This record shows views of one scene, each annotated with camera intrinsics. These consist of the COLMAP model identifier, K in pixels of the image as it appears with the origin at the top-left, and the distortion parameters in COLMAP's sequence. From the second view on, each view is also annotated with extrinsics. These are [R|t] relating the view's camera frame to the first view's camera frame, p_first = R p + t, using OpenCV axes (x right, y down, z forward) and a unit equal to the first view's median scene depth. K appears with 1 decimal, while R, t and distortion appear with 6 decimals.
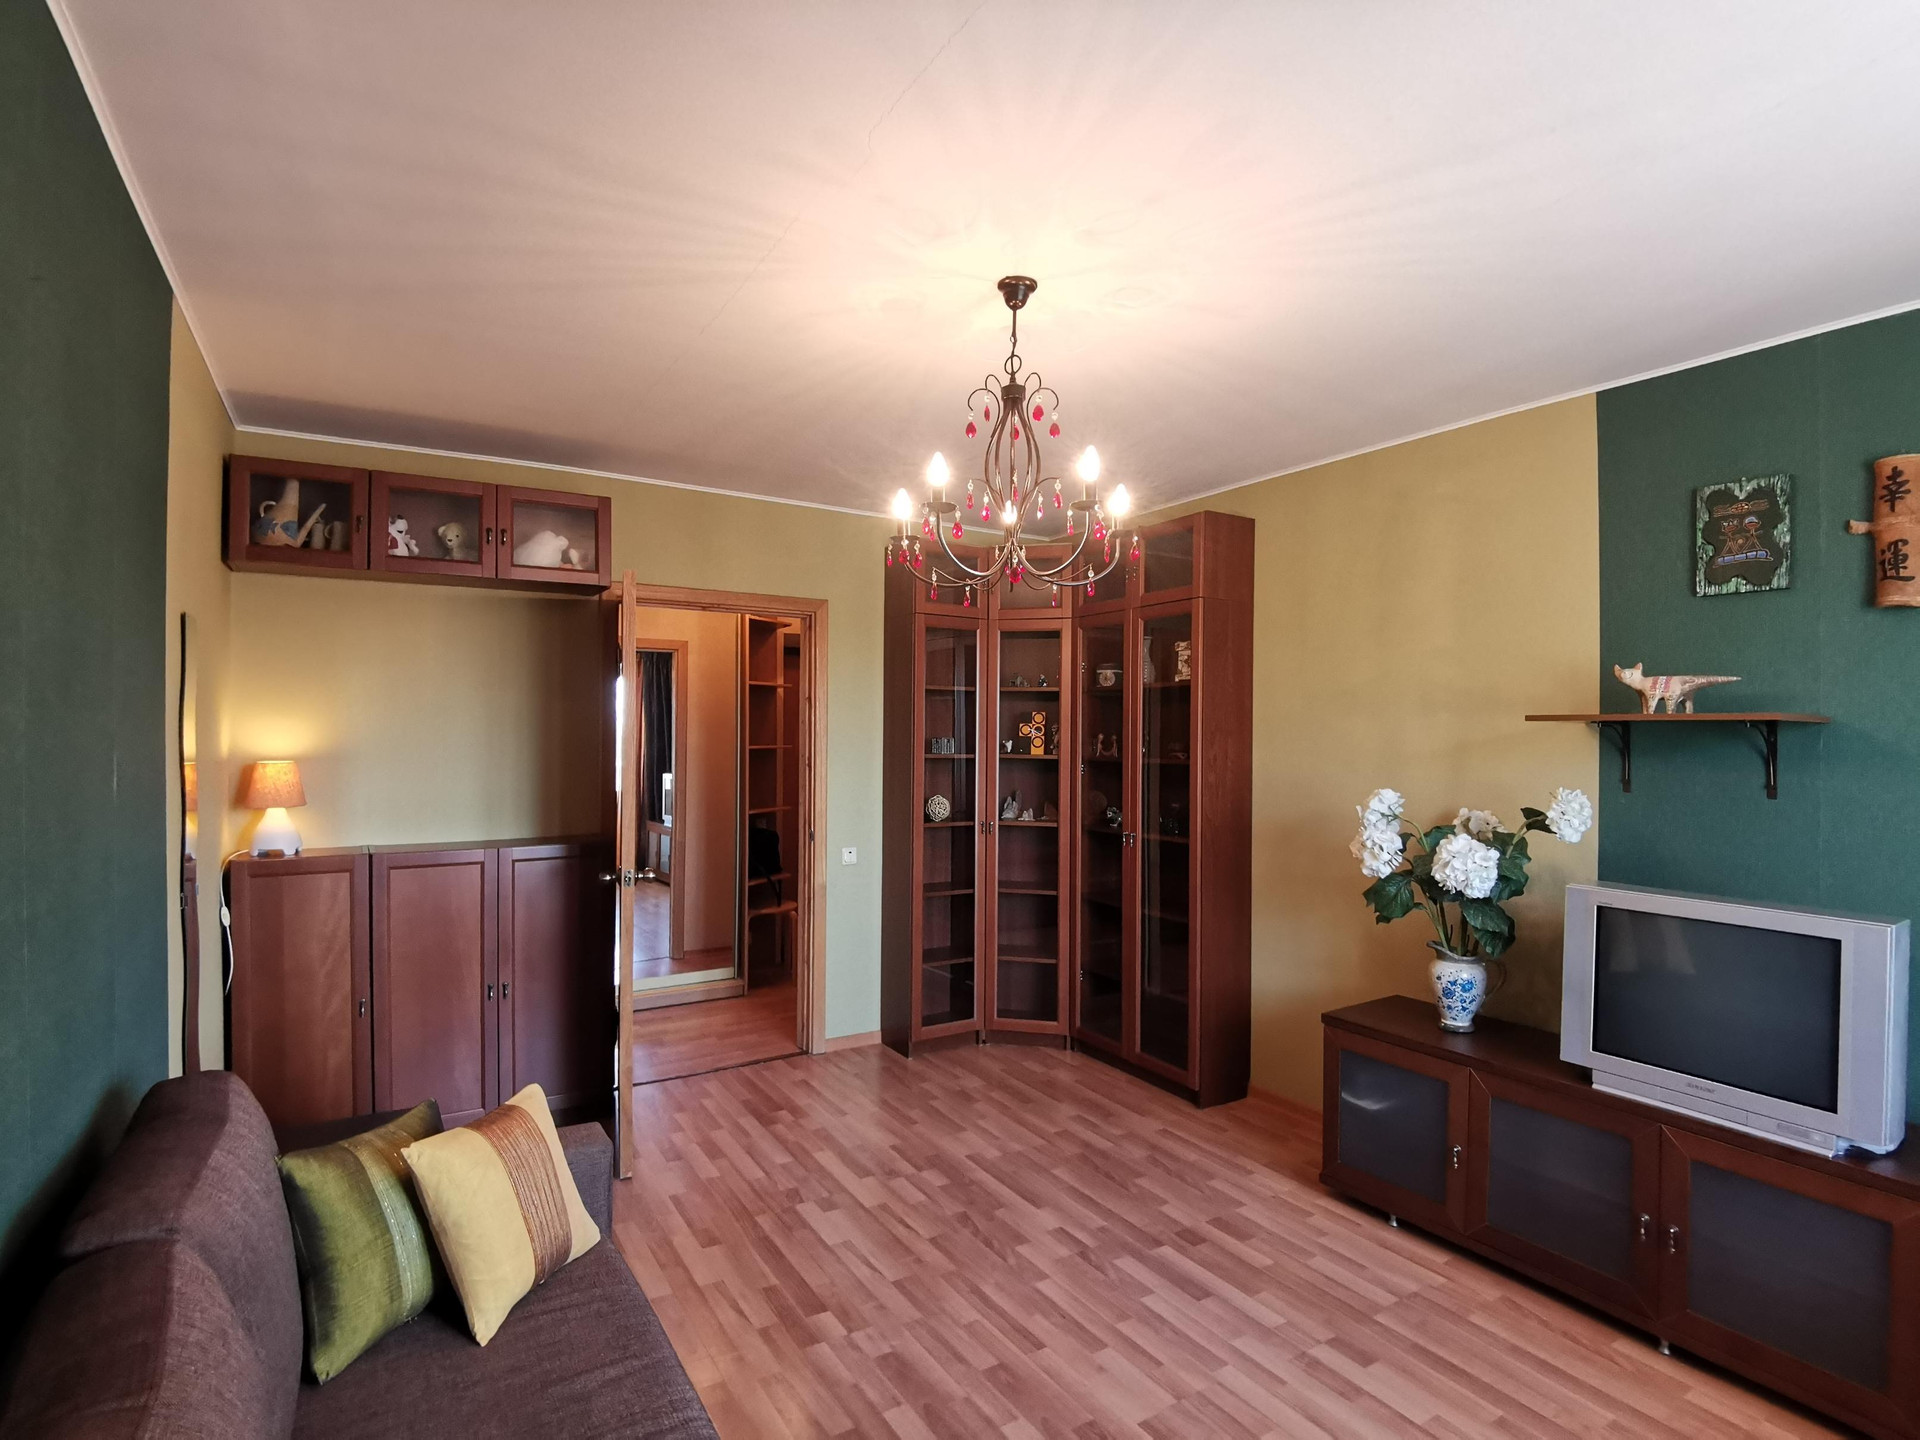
lens RADIAL K [[1000.7, 0, 953.0], [0, 1000.7, 717.0], [0, 0, 1]] dist [-0.003948, -0.001284]
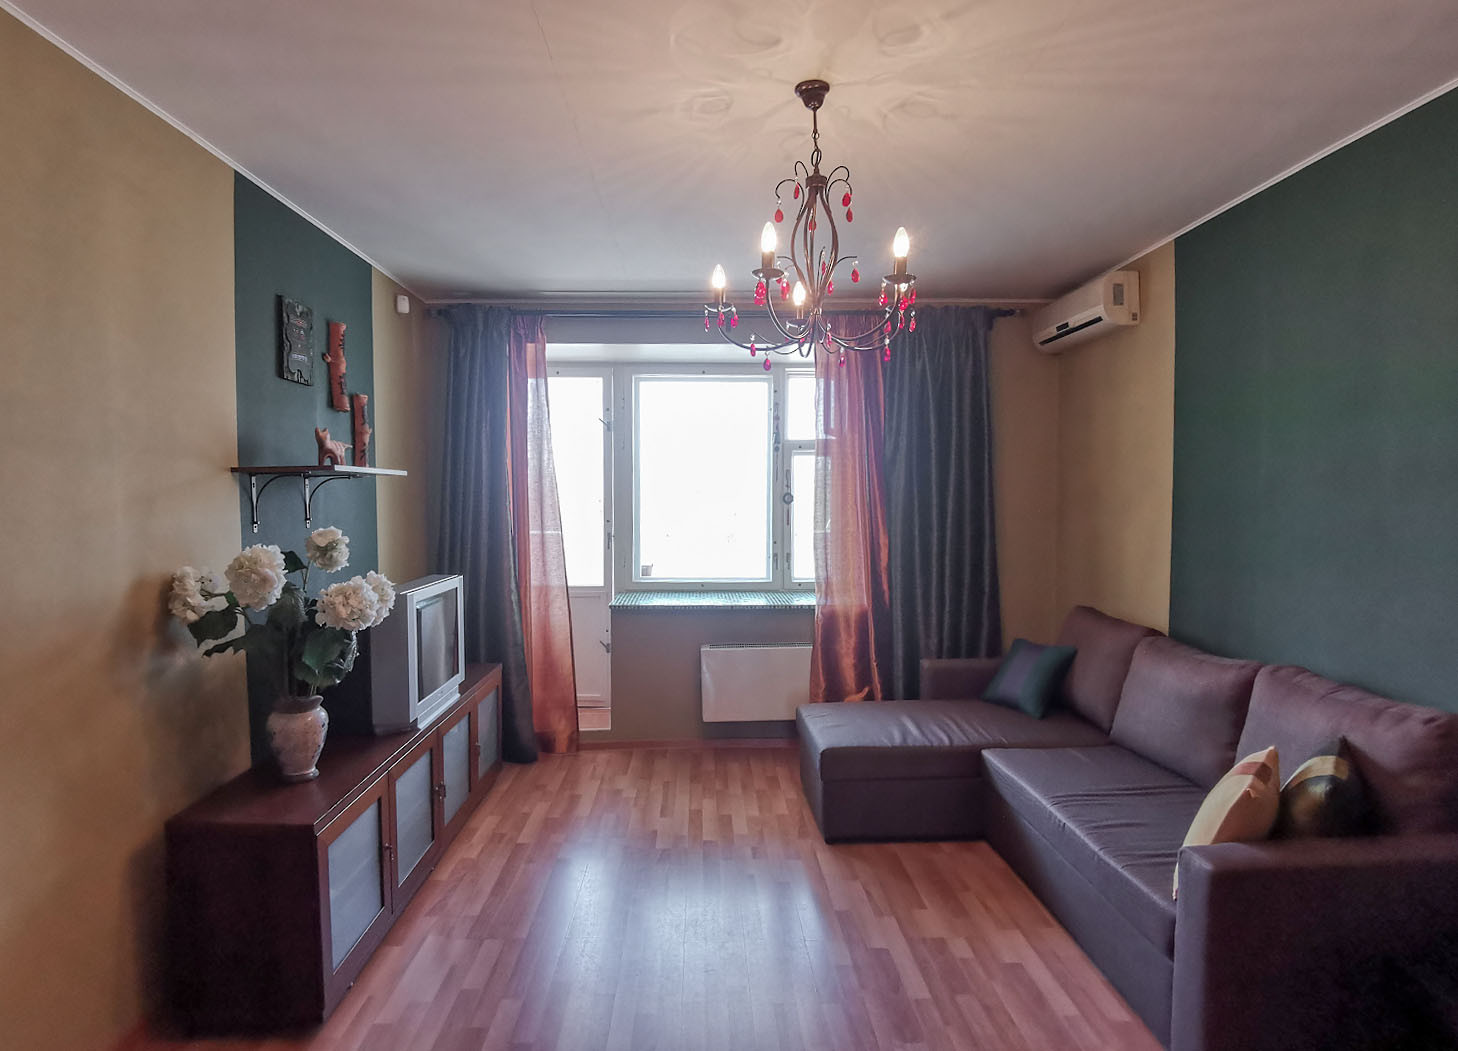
lens RADIAL K [[797.8, 0, 724.5], [0, 797.8, 528.9], [0, 0, 1]] dist [-0.016601, 0.000029]
pose [[-0.873201, -0.015783, 0.487105, -0.260737], [-0.003968, 0.999673, 0.025279, 0.047063], [-0.487345, 0.020141, -0.872977, 1.599302]]
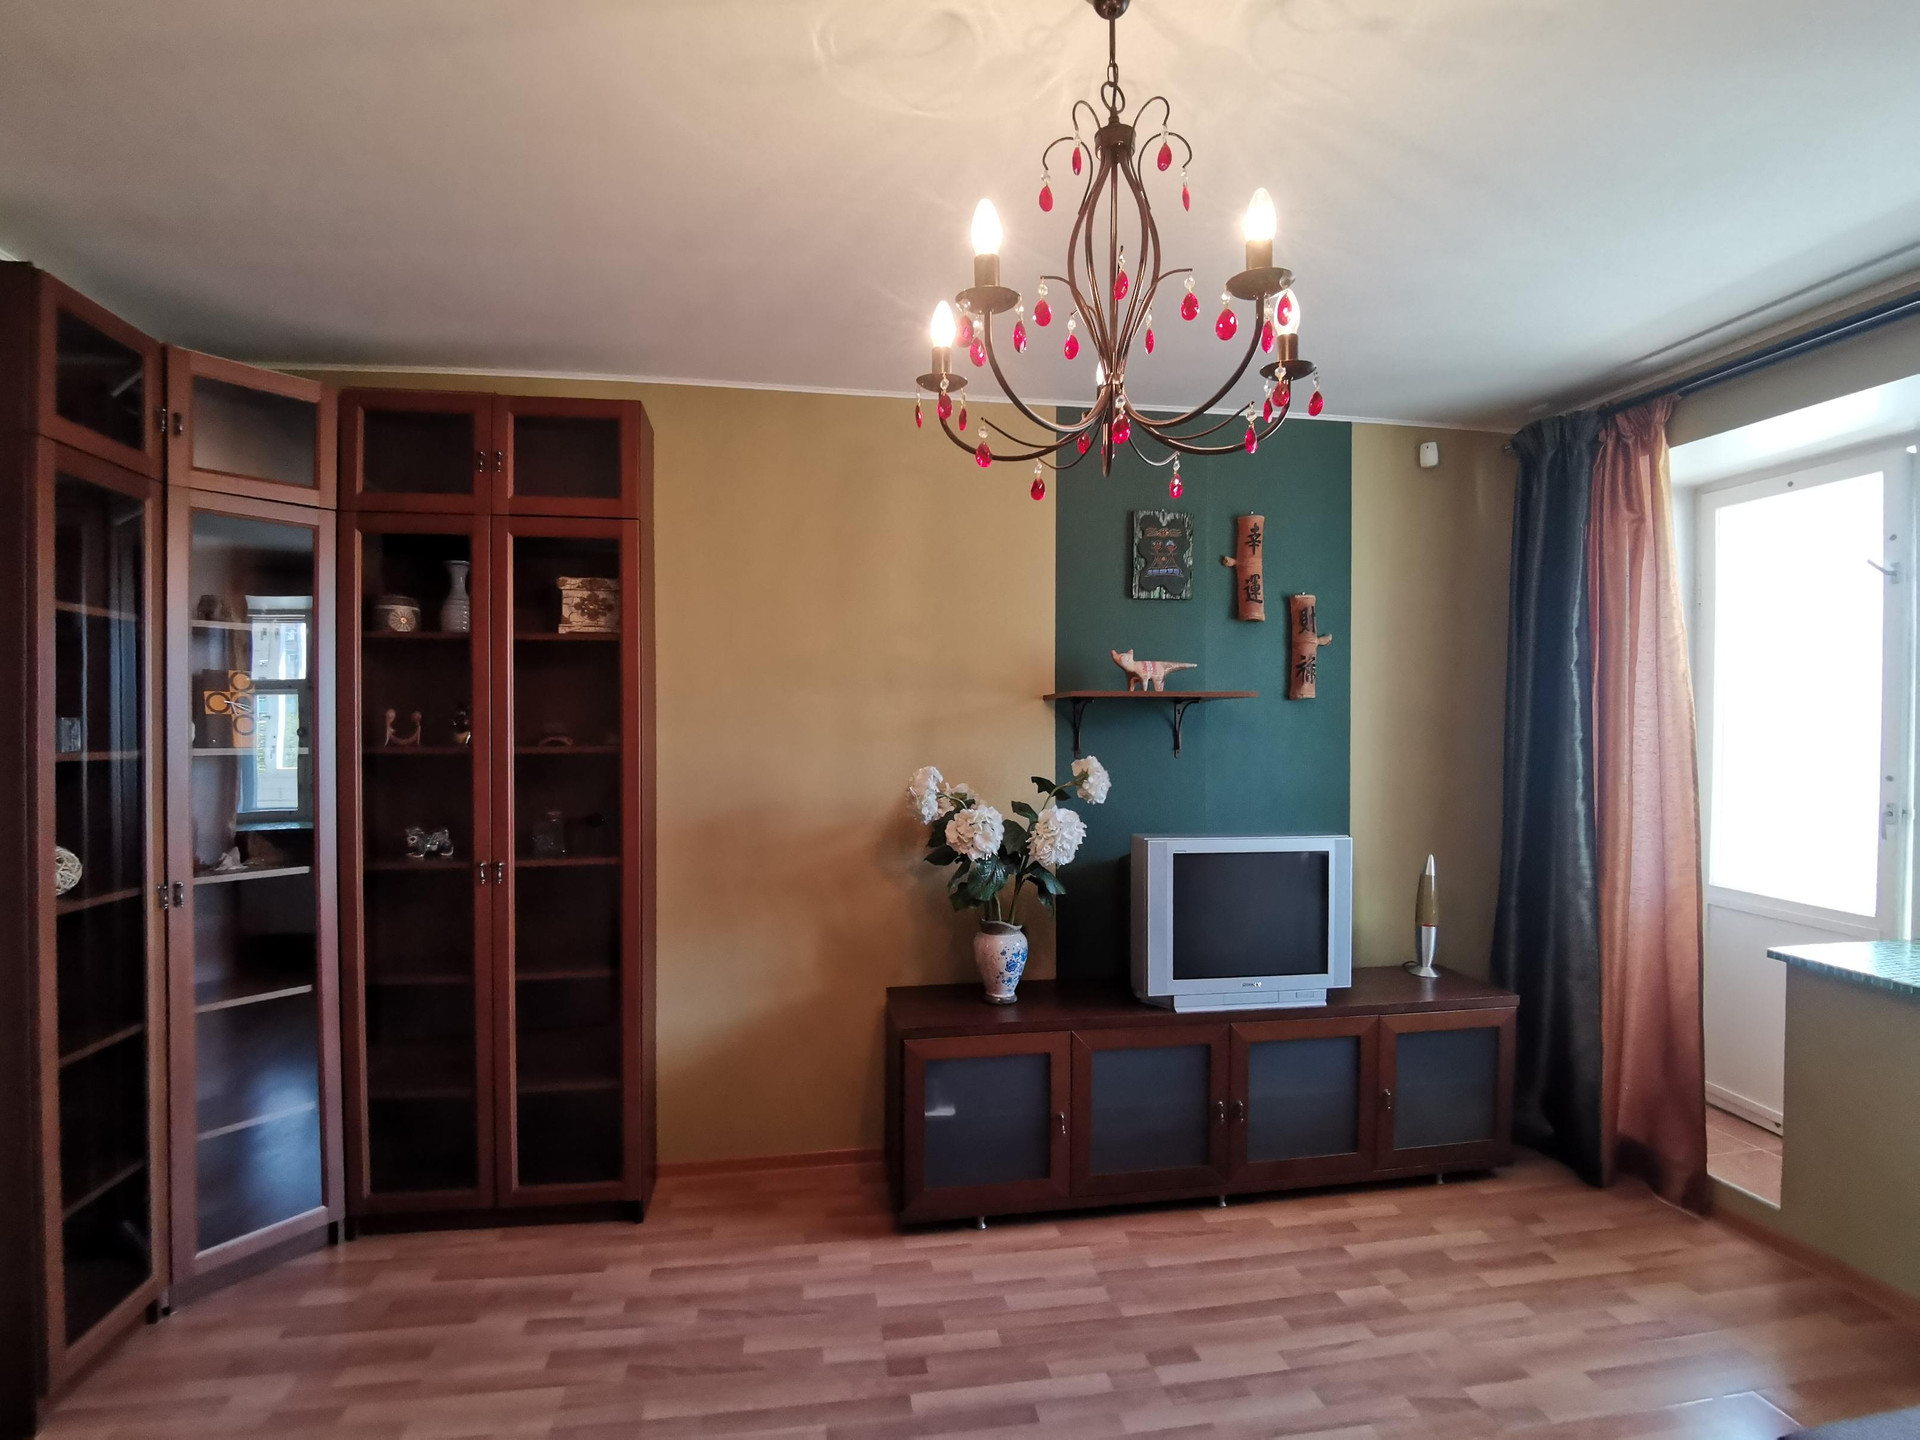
lens RADIAL K [[1000.7, 0, 953.0], [0, 1000.7, 717.0], [0, 0, 1]] dist [-0.003948, -0.001284]
pose [[0.374420, -0.003692, 0.927252, -0.479522], [-0.013072, 0.999872, 0.009260, 0.017943], [-0.927167, -0.015588, 0.374324, 0.727303]]
